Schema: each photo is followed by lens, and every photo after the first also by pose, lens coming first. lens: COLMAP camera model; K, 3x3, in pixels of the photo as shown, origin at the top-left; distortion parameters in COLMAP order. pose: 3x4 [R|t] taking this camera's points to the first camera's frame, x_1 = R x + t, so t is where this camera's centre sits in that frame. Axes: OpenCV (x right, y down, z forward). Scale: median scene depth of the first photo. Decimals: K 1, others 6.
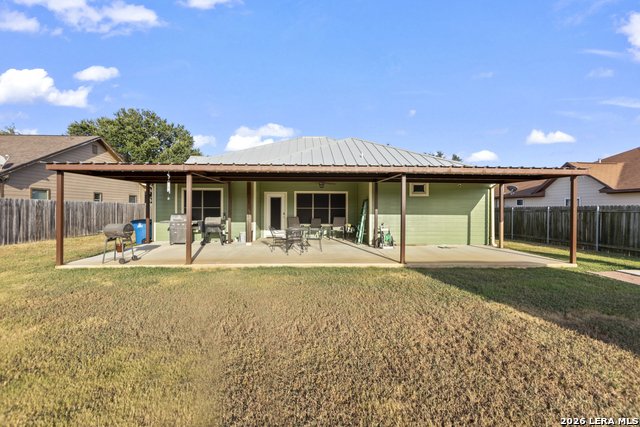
lens RADIAL K [[291.9, 0, 322.2], [0, 291.9, 199.1], [0, 0, 1]] dist [0.000387, 0.000268]
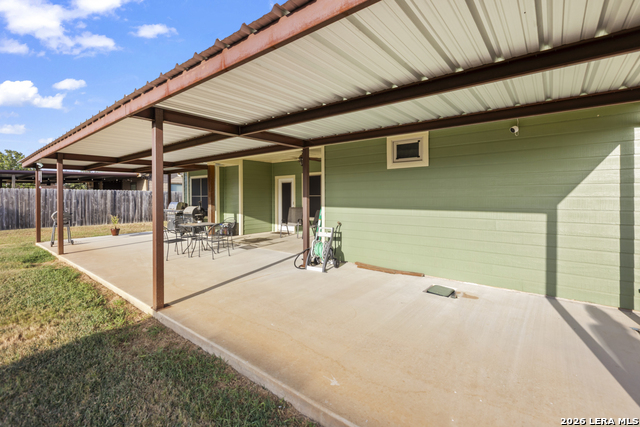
lens RADIAL K [[291.9, 0, 322.2], [0, 291.9, 199.1], [0, 0, 1]] dist [0.000387, 0.000268]
pose [[0.745585, 0.000465, -0.666410, 0.522180], [0.023462, 0.999362, 0.026946, 0.023232], [0.665997, -0.035726, 0.745098, 0.554540]]
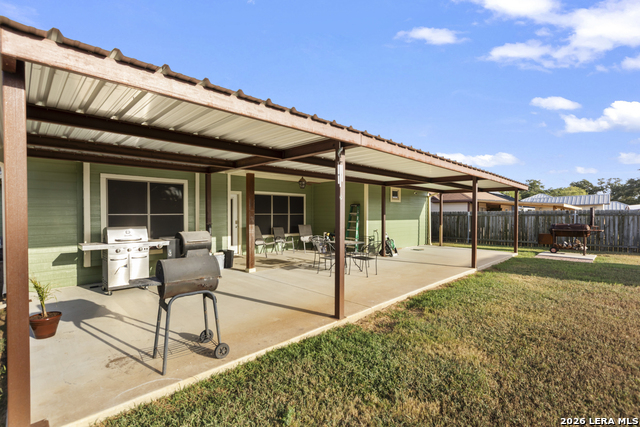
lens RADIAL K [[301.6, 0, 297.6], [0, 301.6, 215.5], [0, 0, 1]] dist [-0.000278, -0.000028]
pose [[0.769590, -0.007754, 0.638491, -0.572227], [-0.015088, 0.999426, 0.030323, 0.010706], [-0.638360, -0.032970, 0.769032, 0.403852]]
